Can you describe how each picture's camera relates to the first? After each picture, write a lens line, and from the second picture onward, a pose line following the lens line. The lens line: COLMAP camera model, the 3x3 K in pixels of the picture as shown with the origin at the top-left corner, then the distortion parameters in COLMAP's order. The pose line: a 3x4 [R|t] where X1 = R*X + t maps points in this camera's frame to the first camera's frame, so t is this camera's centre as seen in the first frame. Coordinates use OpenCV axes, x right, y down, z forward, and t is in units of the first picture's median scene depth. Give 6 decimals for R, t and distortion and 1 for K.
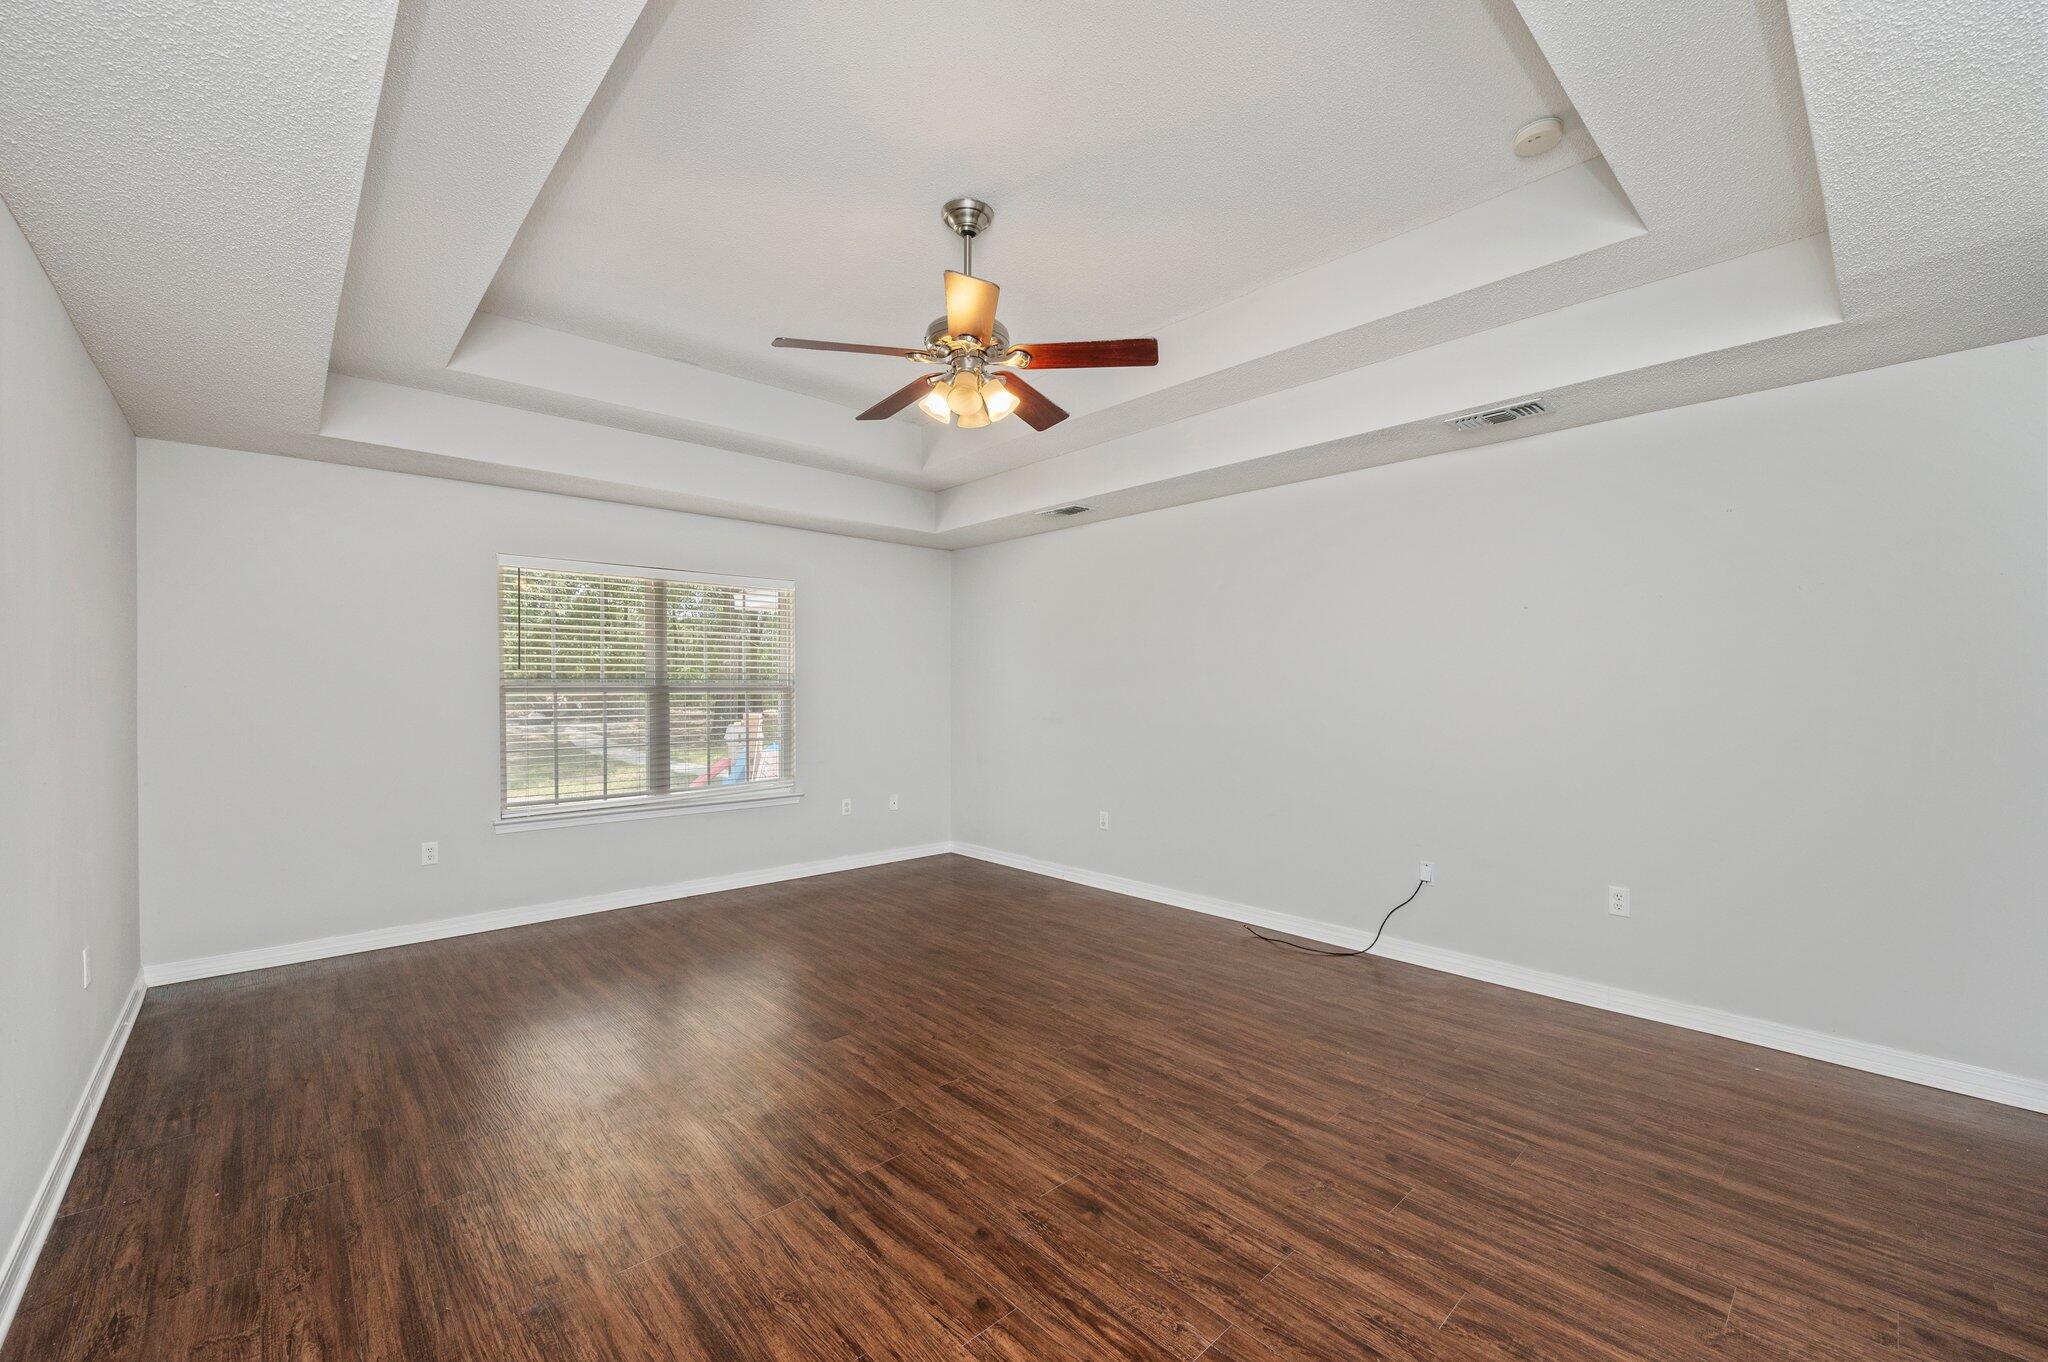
lens RADIAL K [[823.8, 0, 1032.1], [0, 823.8, 689.7], [0, 0, 1]] dist [-0.006826, -0.000069]
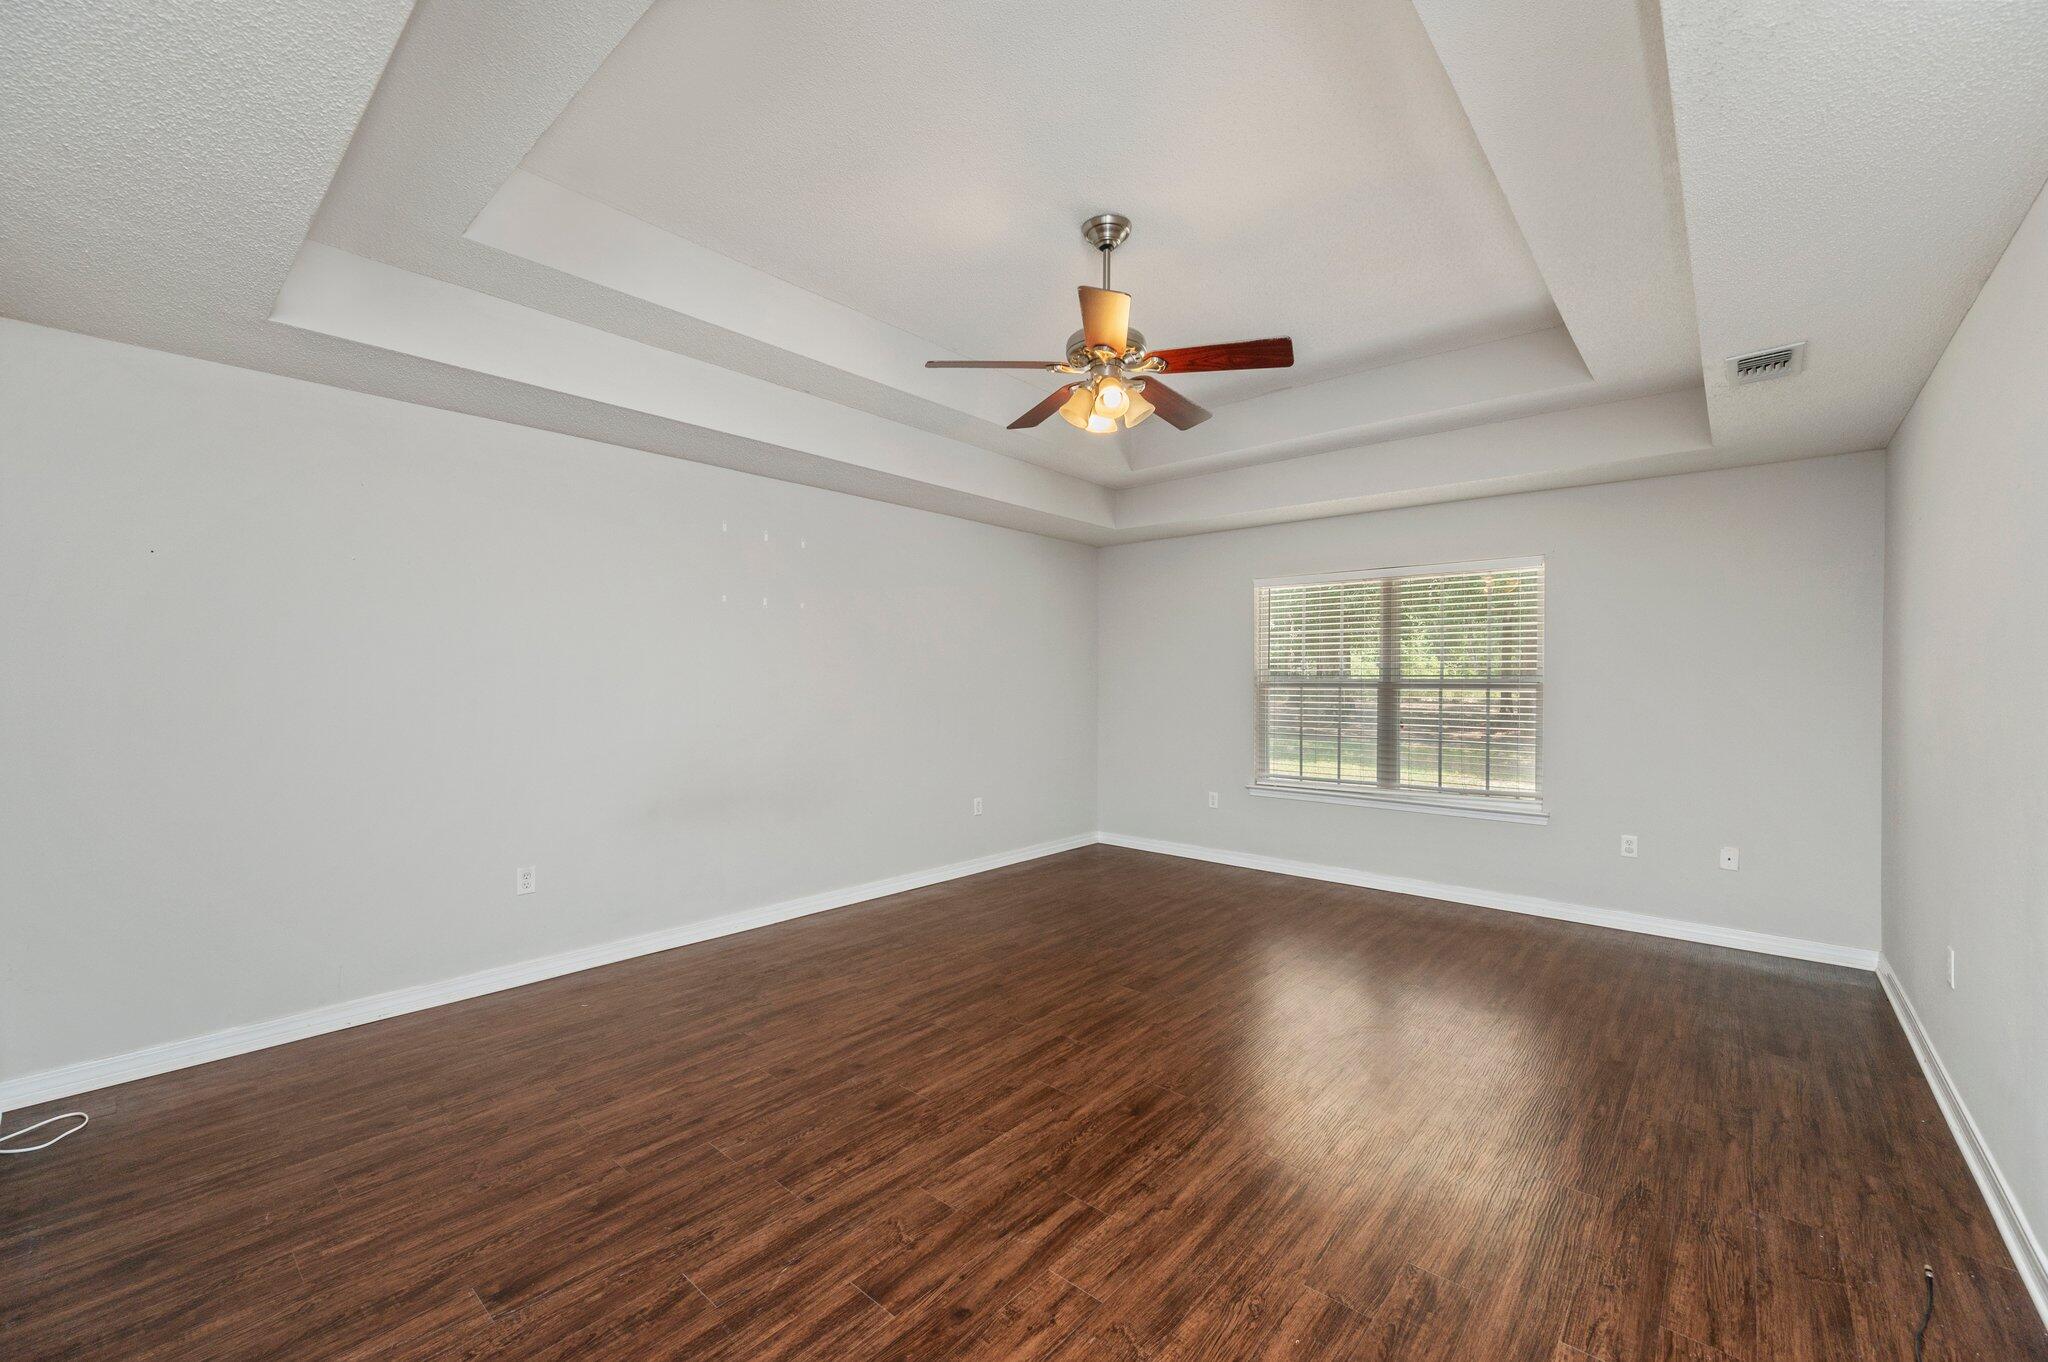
lens RADIAL K [[823.8, 0, 1013.7], [0, 823.8, 683.1], [0, 0, 1]] dist [-0.006826, -0.000069]
pose [[0.091930, 0.002418, -0.995762, 1.101415], [-0.008789, 0.999960, 0.001617, -0.000814], [0.995727, 0.008603, 0.091948, 0.909117]]
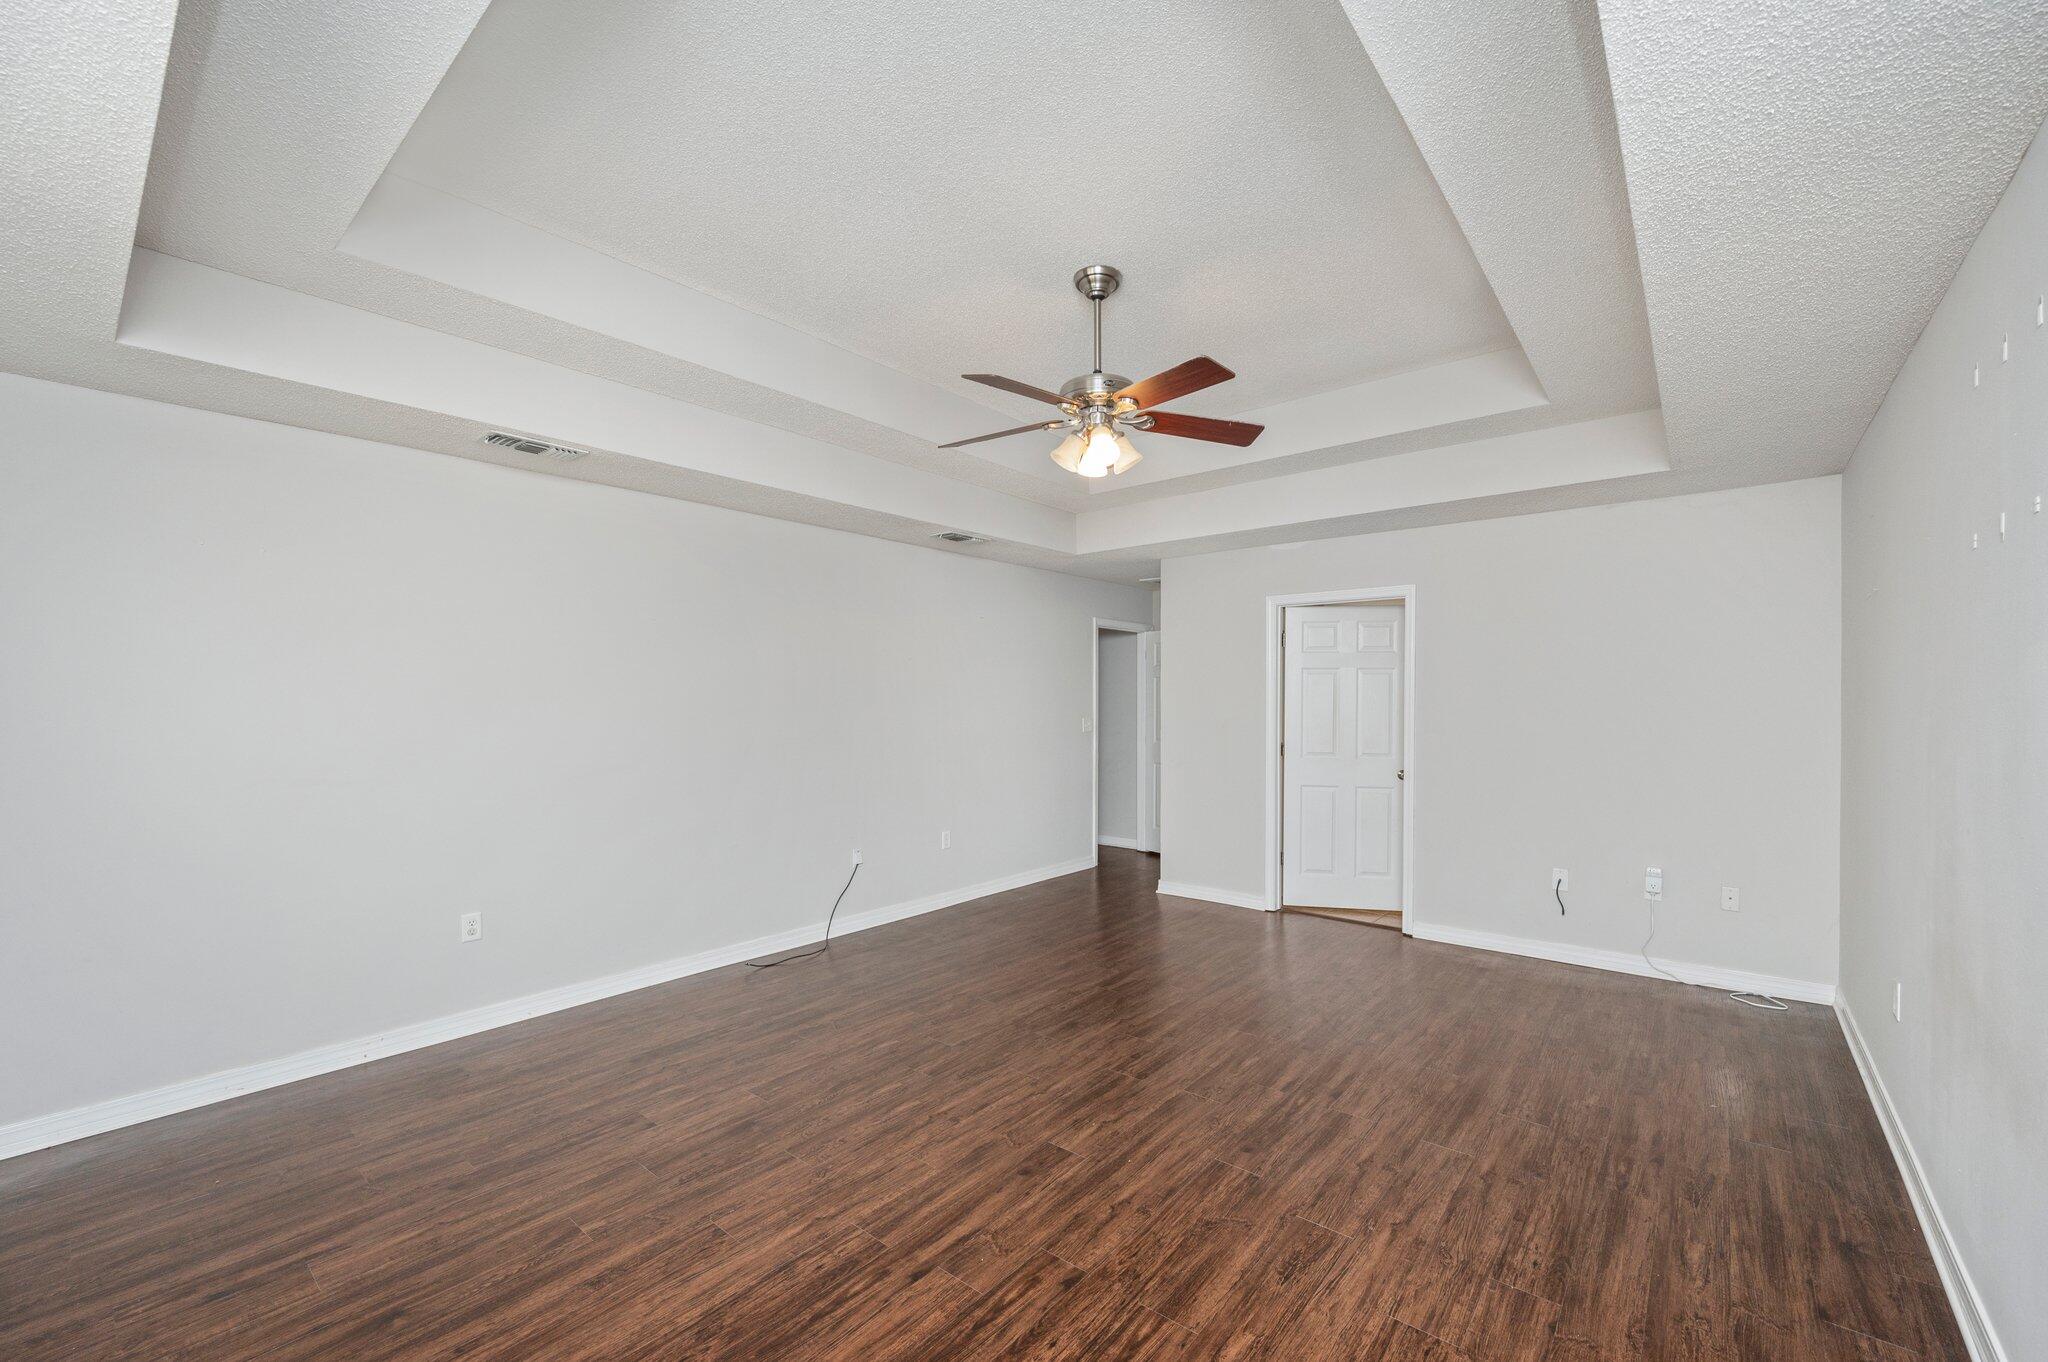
lens RADIAL K [[823.8, 0, 1024.3], [0, 823.8, 746.9], [0, 0, 1]] dist [-0.006826, -0.000069]
pose [[-0.123320, -0.052130, 0.990997, -1.282655], [0.006859, 0.998551, 0.053381, -0.026951], [-0.992343, 0.013380, -0.122784, 1.413190]]
